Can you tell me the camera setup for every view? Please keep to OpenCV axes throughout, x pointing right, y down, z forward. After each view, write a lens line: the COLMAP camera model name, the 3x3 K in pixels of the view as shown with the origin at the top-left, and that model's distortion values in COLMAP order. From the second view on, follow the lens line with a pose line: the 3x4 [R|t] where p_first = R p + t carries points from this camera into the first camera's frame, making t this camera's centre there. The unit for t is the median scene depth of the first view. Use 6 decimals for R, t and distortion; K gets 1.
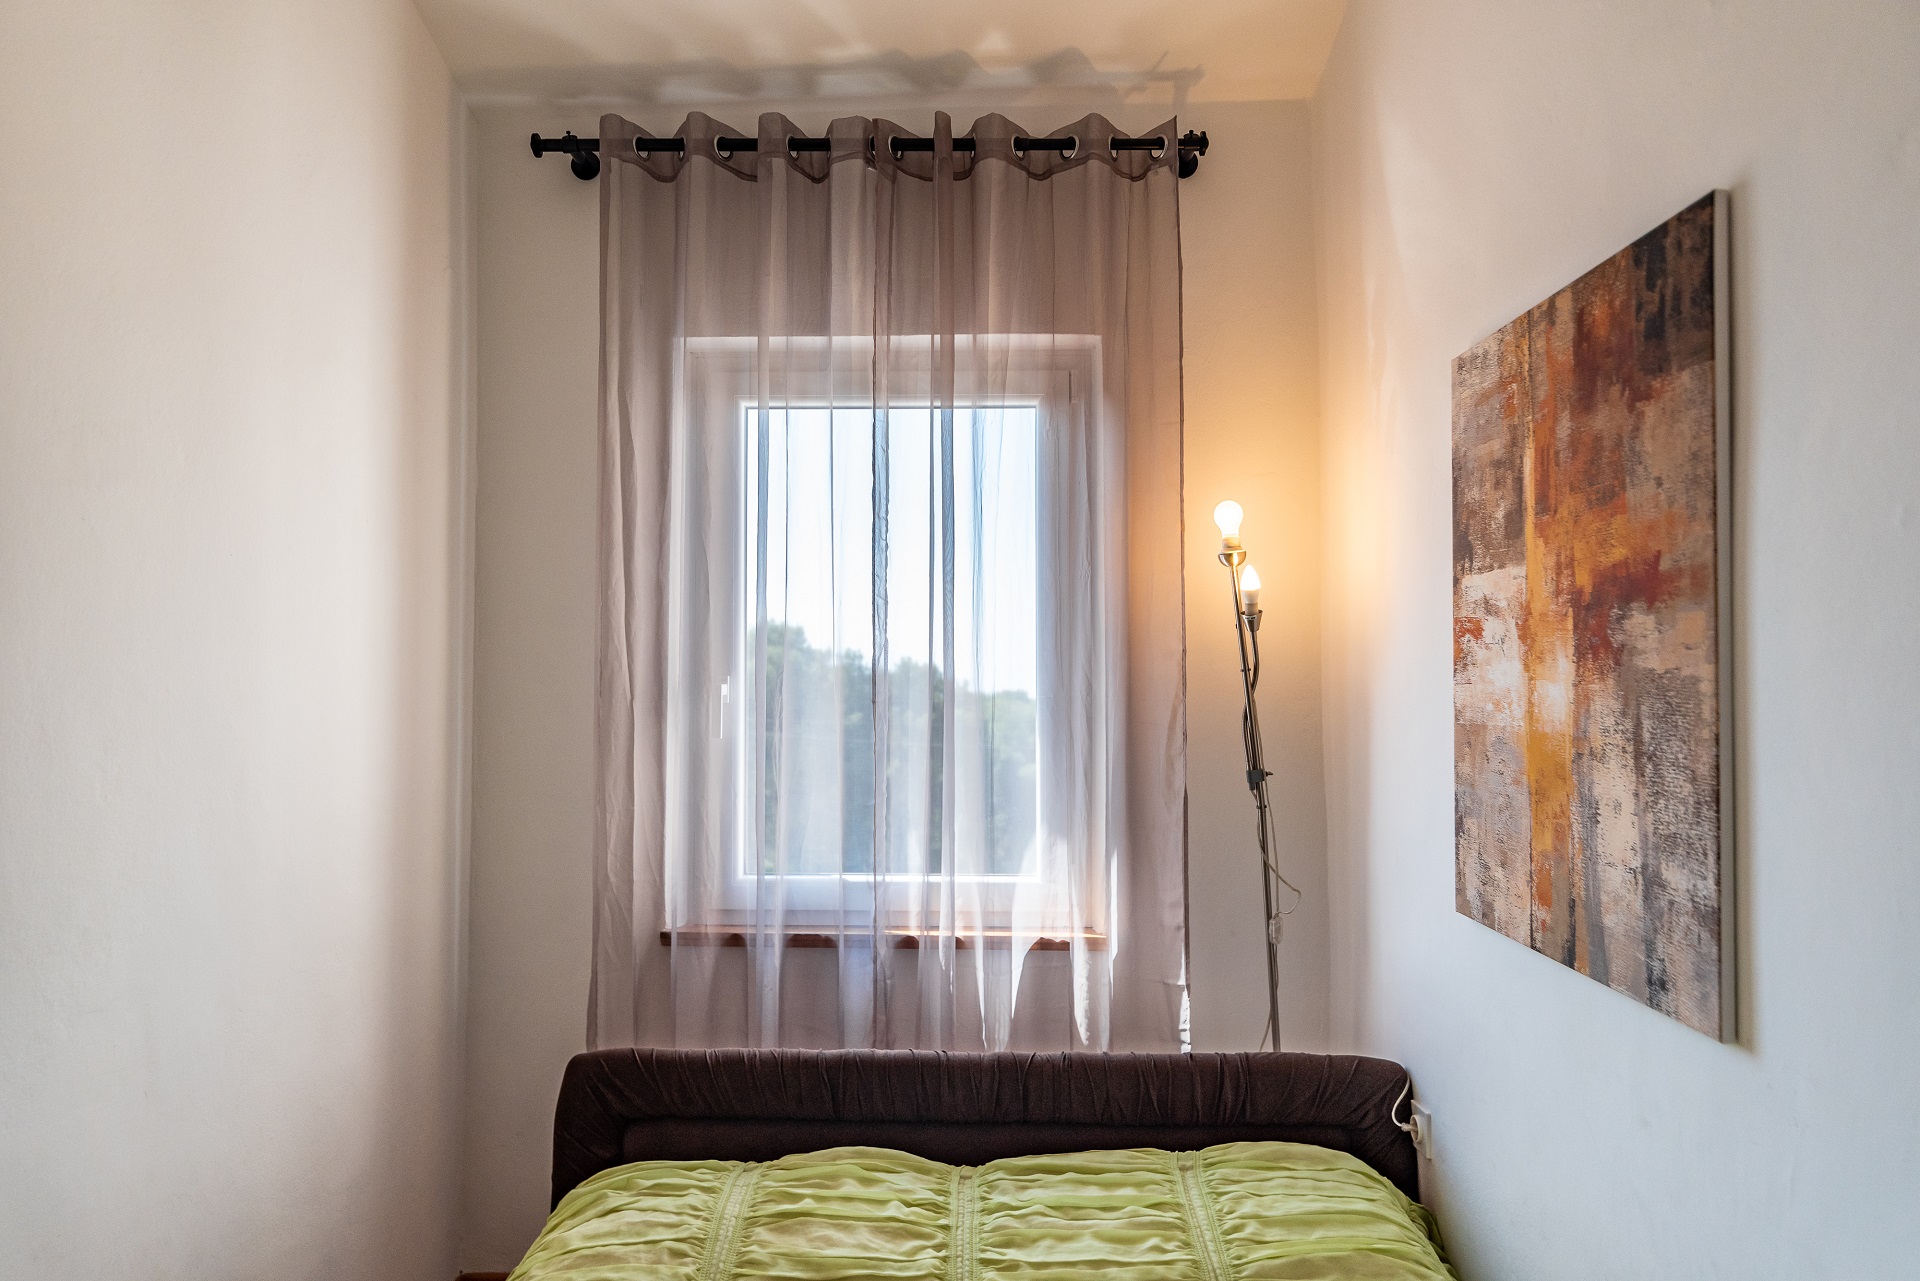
lens RADIAL K [[1229.2, 0, 958.6], [0, 1229.2, 644.0], [0, 0, 1]] dist [0.000212, 0.000309]
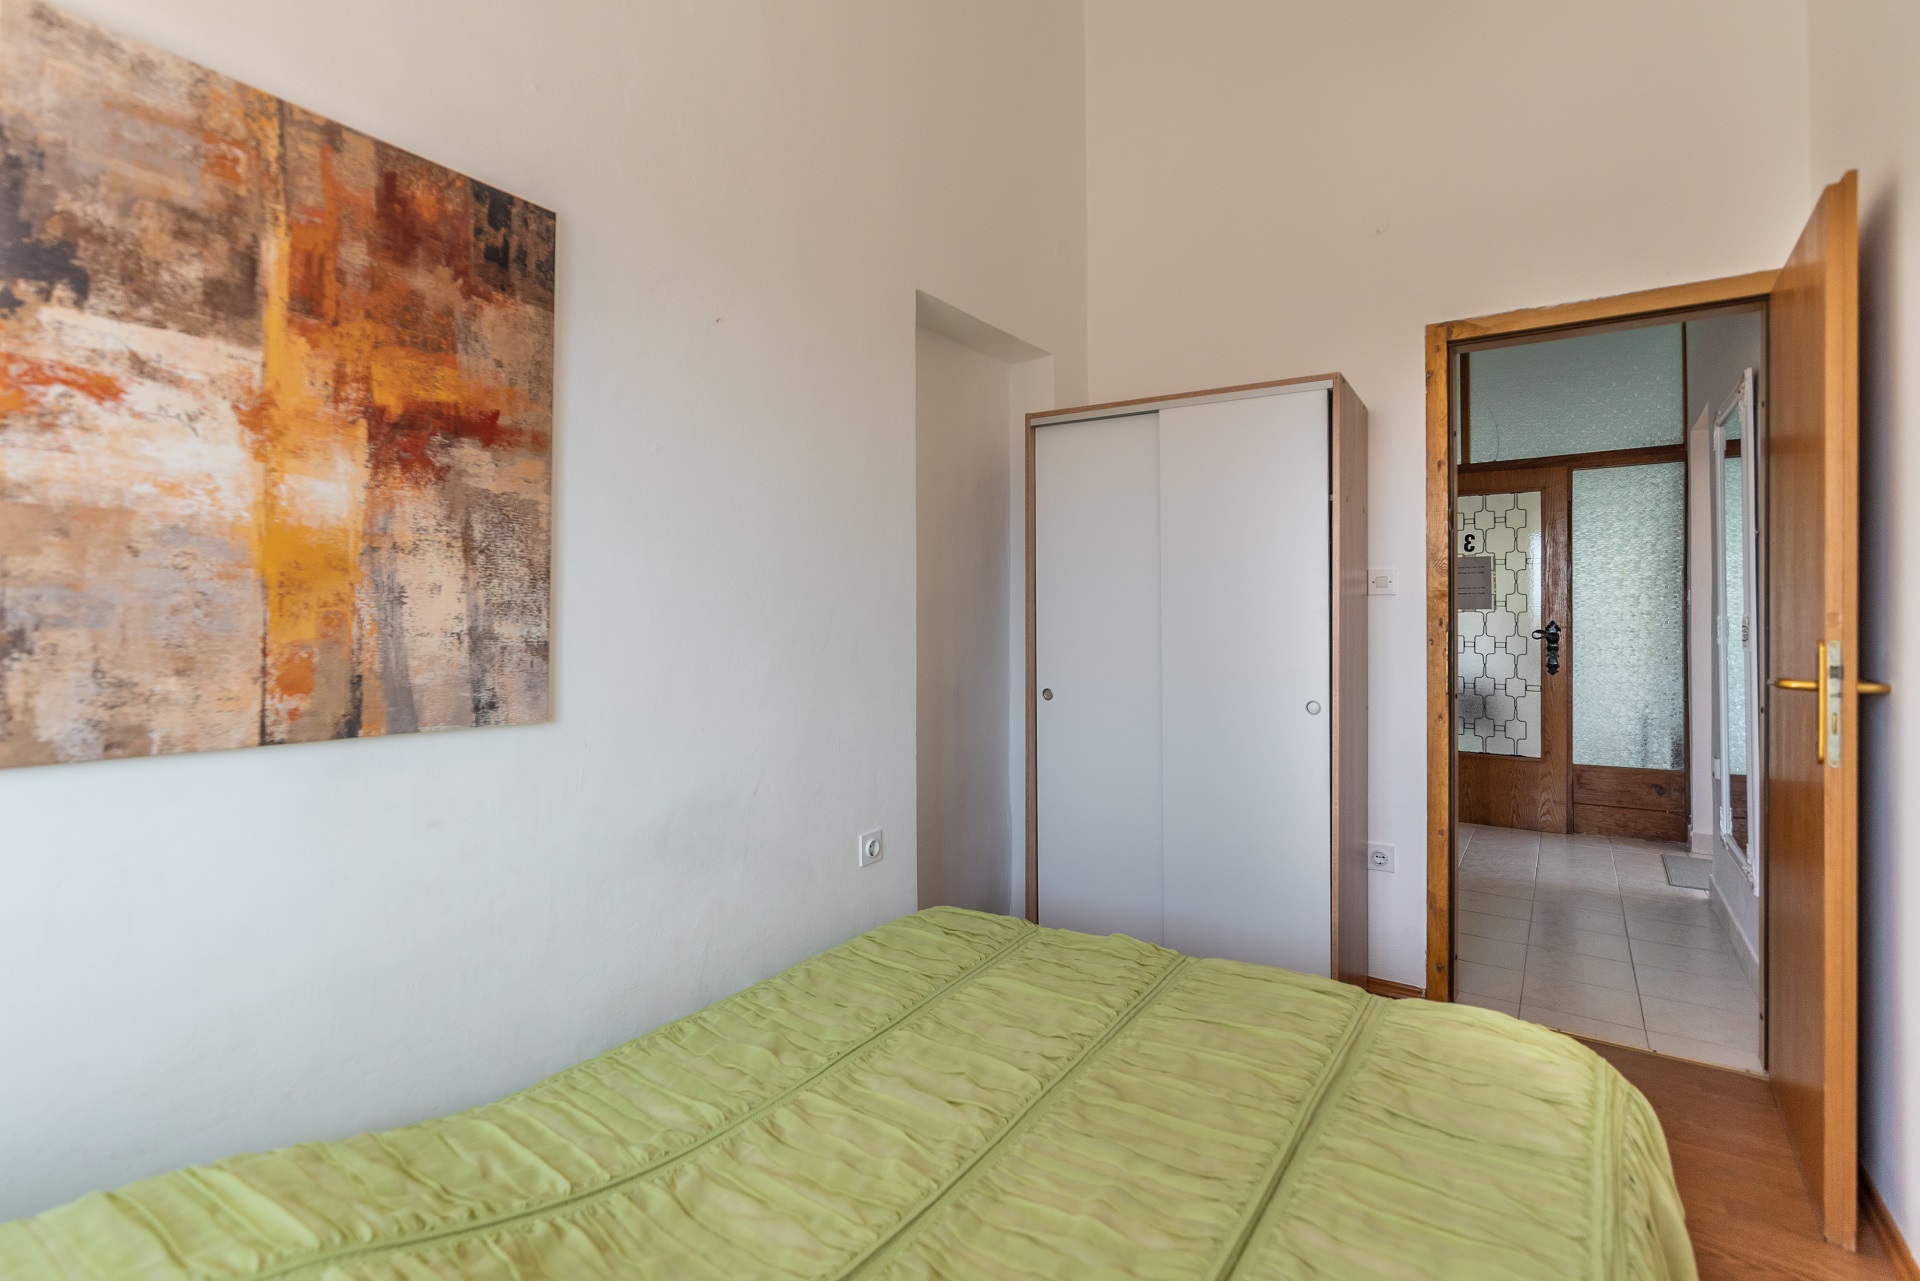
lens RADIAL K [[898.4, 0, 960.1], [0, 898.4, 632.3], [0, 0, 1]] dist [-0.004010, -0.000436]
pose [[-0.843277, -0.001348, 0.537478, -0.465174], [-0.012119, 0.999790, -0.016507, 0.197359], [-0.537343, -0.020433, -0.843116, 1.579103]]
